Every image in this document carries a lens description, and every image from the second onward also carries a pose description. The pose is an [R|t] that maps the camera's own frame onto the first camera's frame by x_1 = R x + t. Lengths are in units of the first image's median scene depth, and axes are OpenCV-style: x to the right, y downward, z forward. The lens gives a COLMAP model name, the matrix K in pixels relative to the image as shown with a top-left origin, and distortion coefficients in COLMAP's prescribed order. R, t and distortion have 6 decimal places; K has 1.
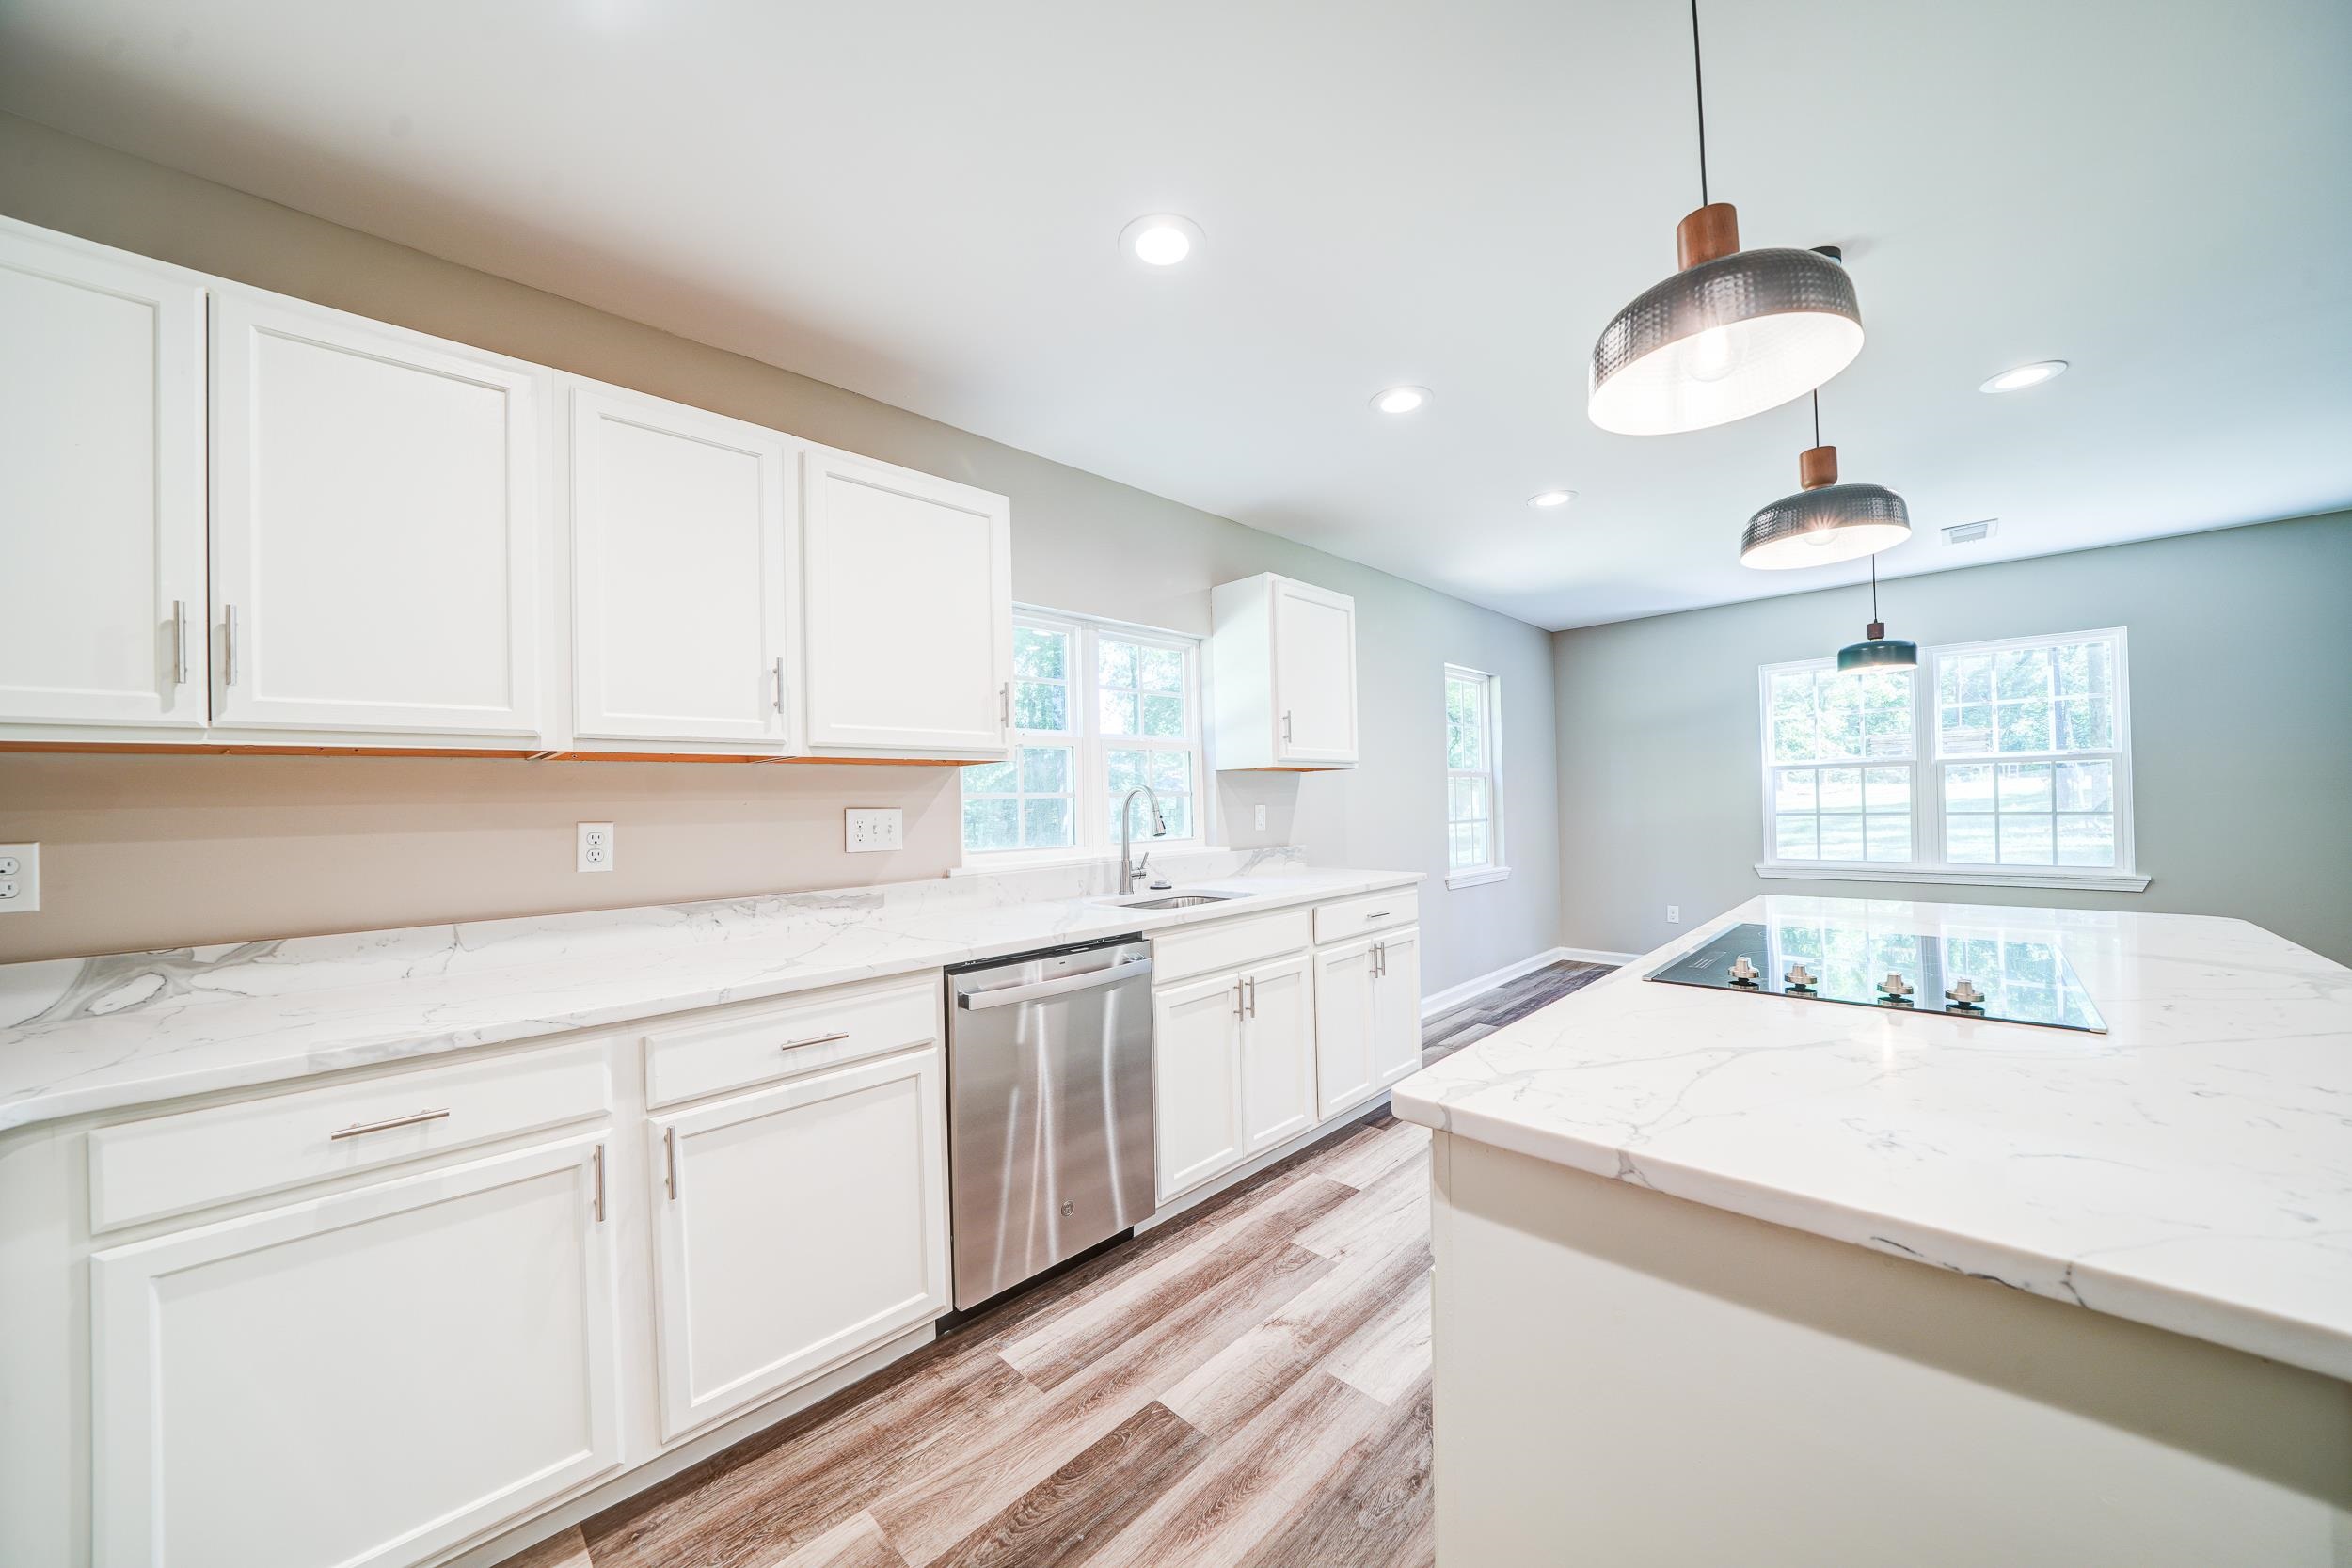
lens RADIAL K [[819.1, 0, 1171.6], [0, 819.1, 796.0], [0, 0, 1]] dist [-0.013384, 0.000204]
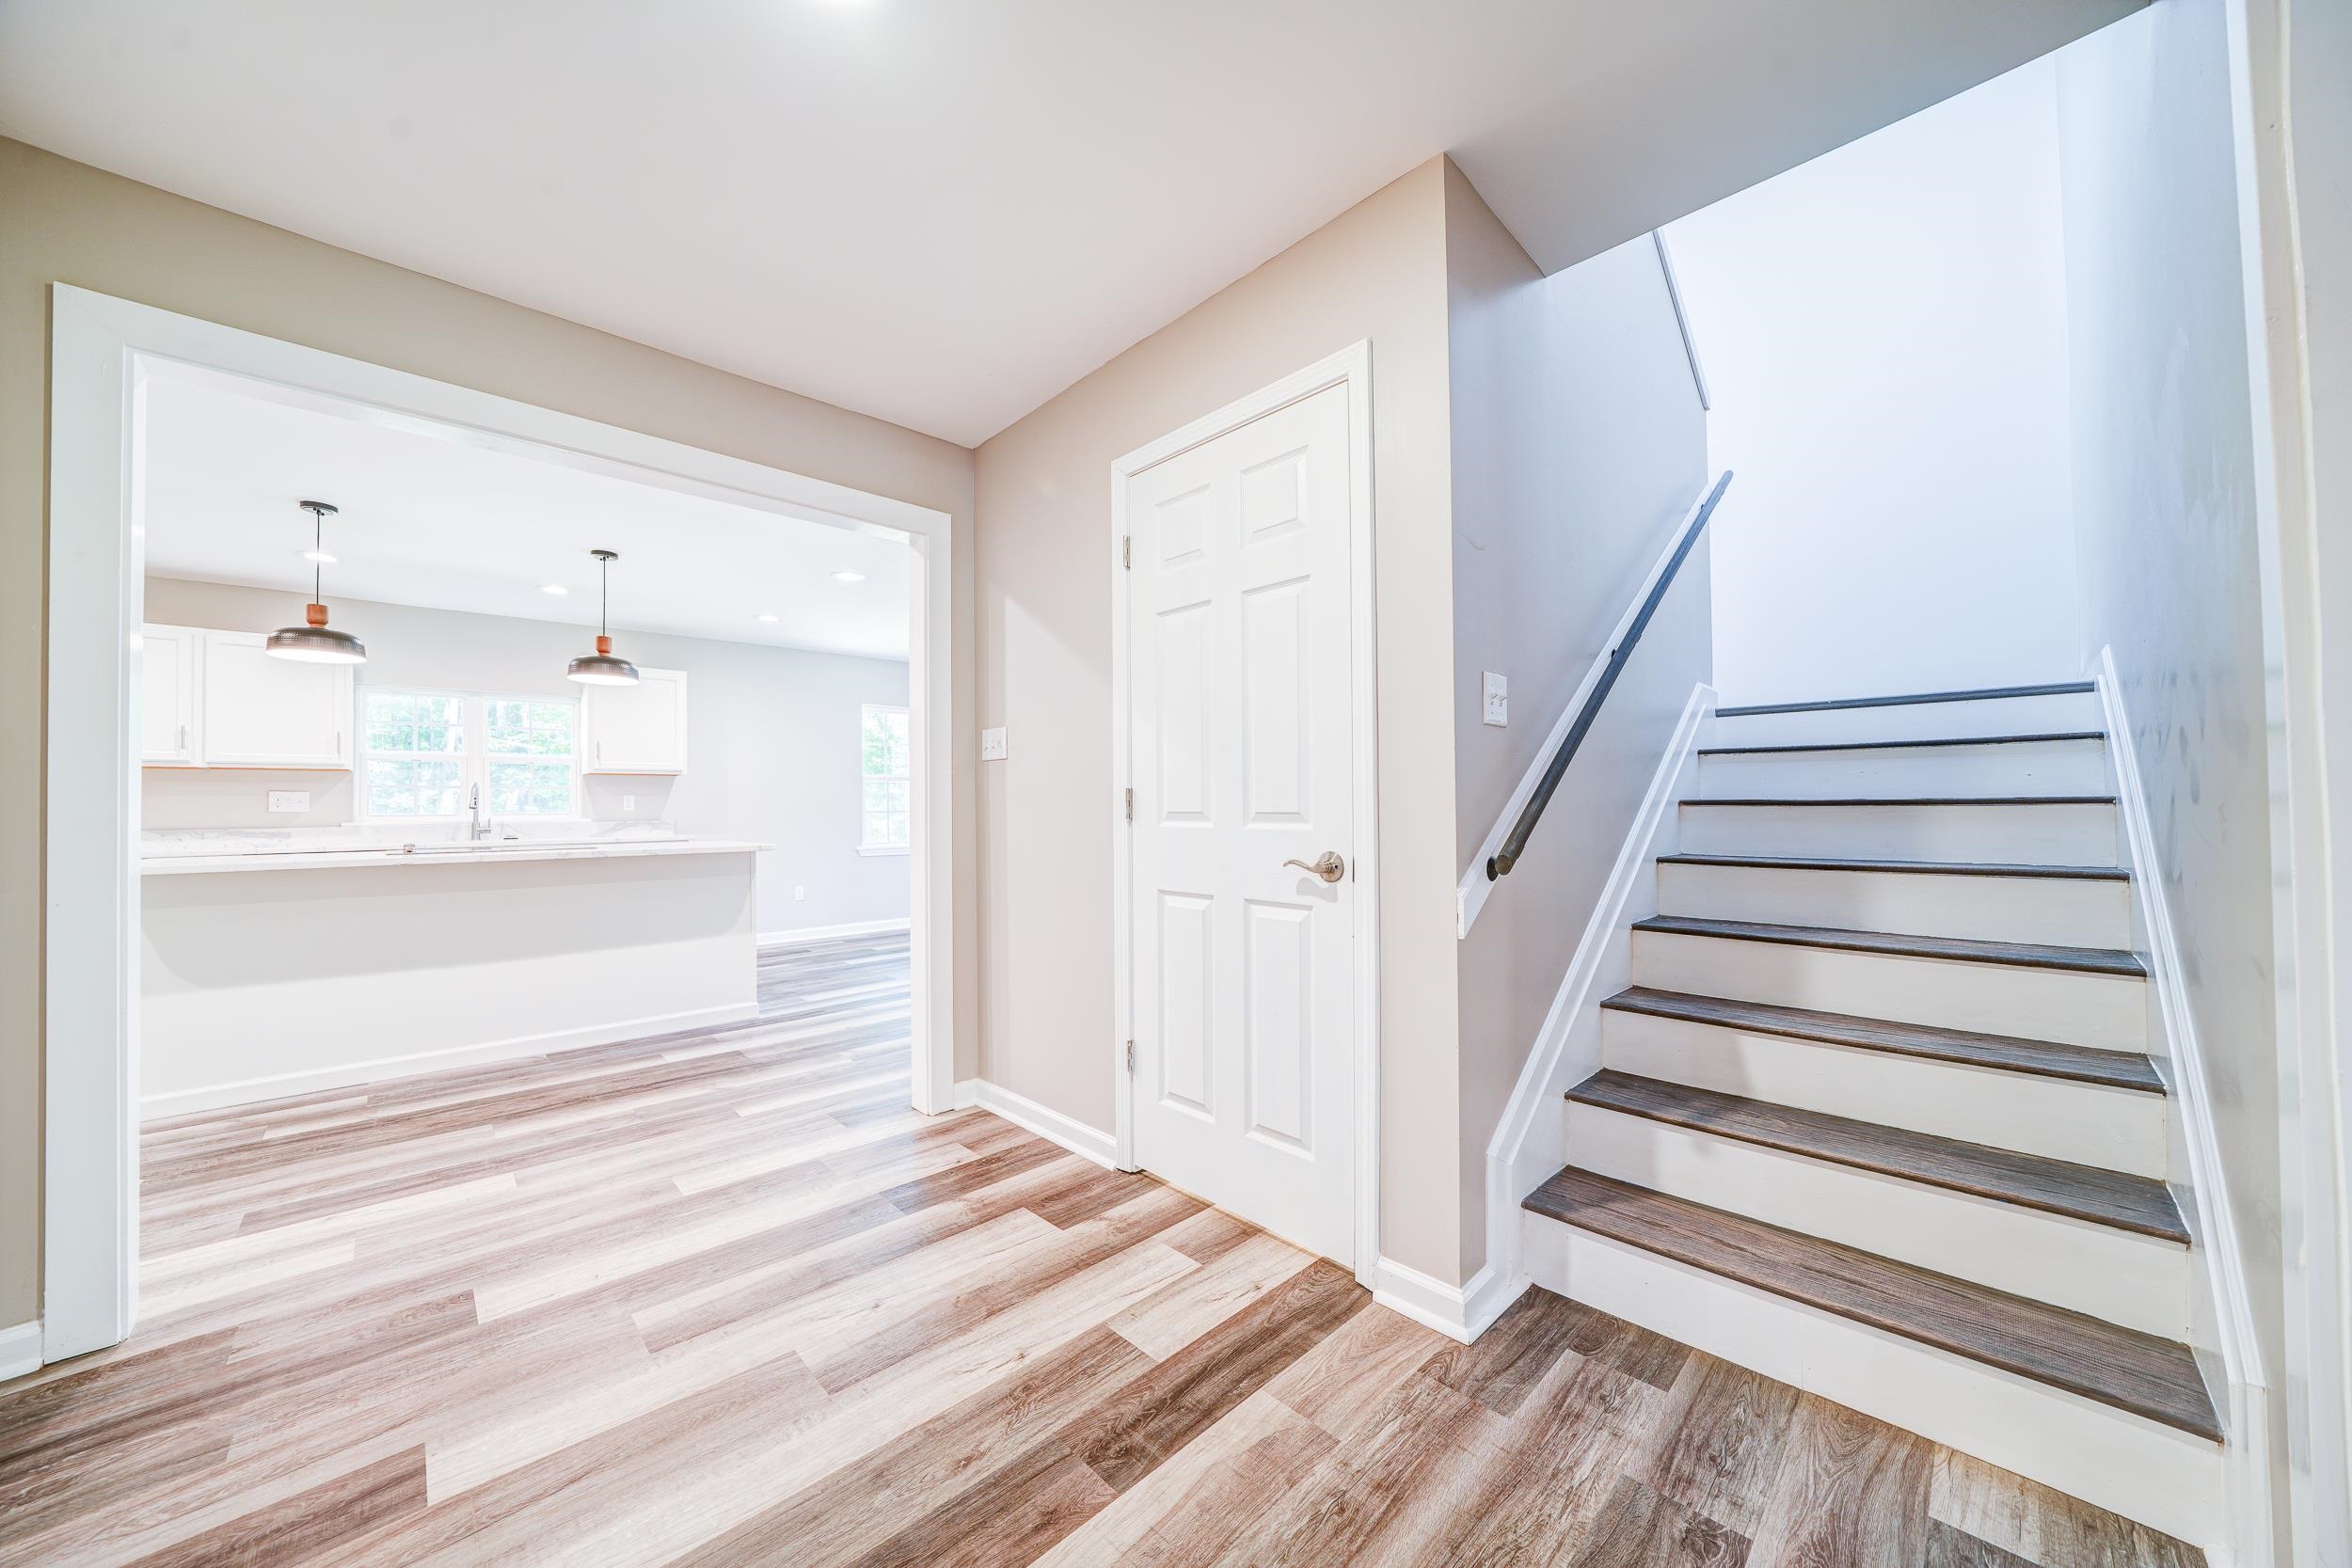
lens RADIAL K [[819.1, 0, 1166.4], [0, 819.1, 786.4], [0, 0, 1]] dist [-0.013384, 0.000204]
pose [[0.999589, 0.015248, -0.024288, 1.893622], [-0.015562, 0.999797, -0.012806, -0.005113], [0.024088, 0.013178, 0.999623, -0.979896]]
